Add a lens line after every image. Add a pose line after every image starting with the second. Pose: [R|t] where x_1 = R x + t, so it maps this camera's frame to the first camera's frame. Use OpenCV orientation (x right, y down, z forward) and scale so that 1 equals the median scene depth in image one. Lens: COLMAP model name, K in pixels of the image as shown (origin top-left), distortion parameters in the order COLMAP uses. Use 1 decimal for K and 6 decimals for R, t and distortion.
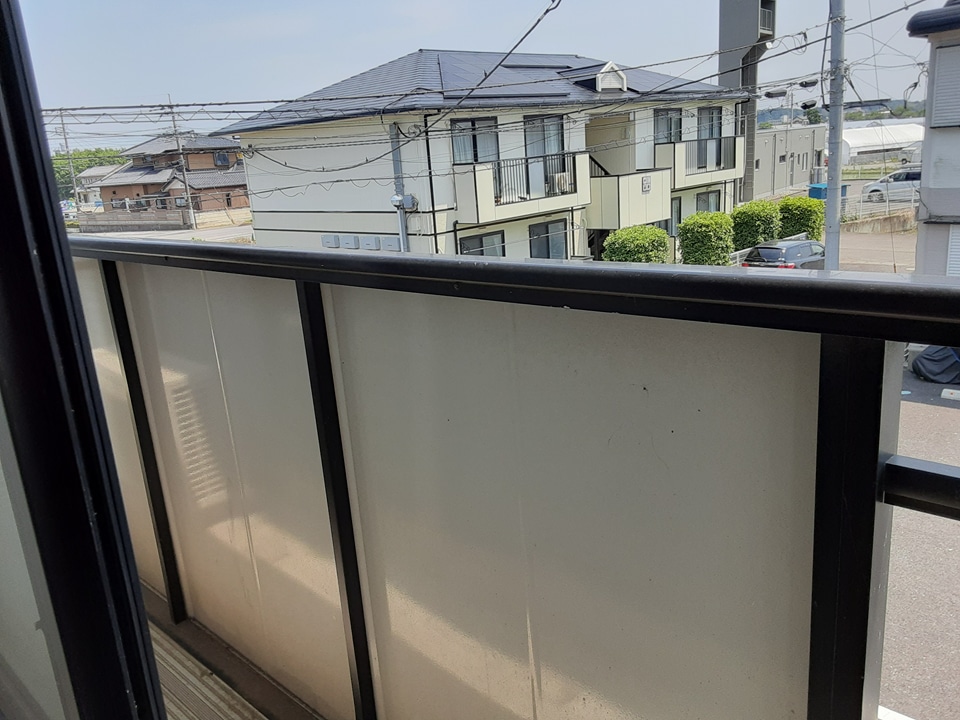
lens RADIAL K [[771.0, 0, 468.6], [0, 771.0, 364.1], [0, 0, 1]] dist [0.087271, -0.130166]
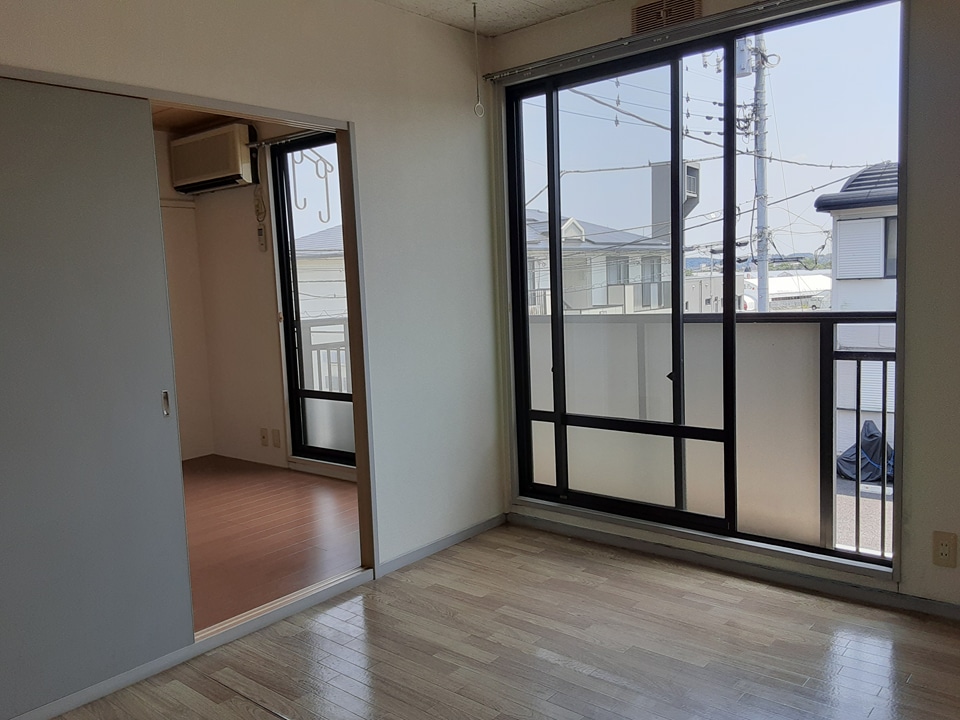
lens RADIAL K [[763.0, 0, 465.5], [0, 763.0, 367.0], [0, 0, 1]] dist [0.115853, -0.189296]
pose [[0.996799, 0.025005, 0.075940, -0.060154], [-0.012375, 0.986641, -0.162438, 0.029572], [-0.078988, 0.160978, 0.983792, -0.100654]]
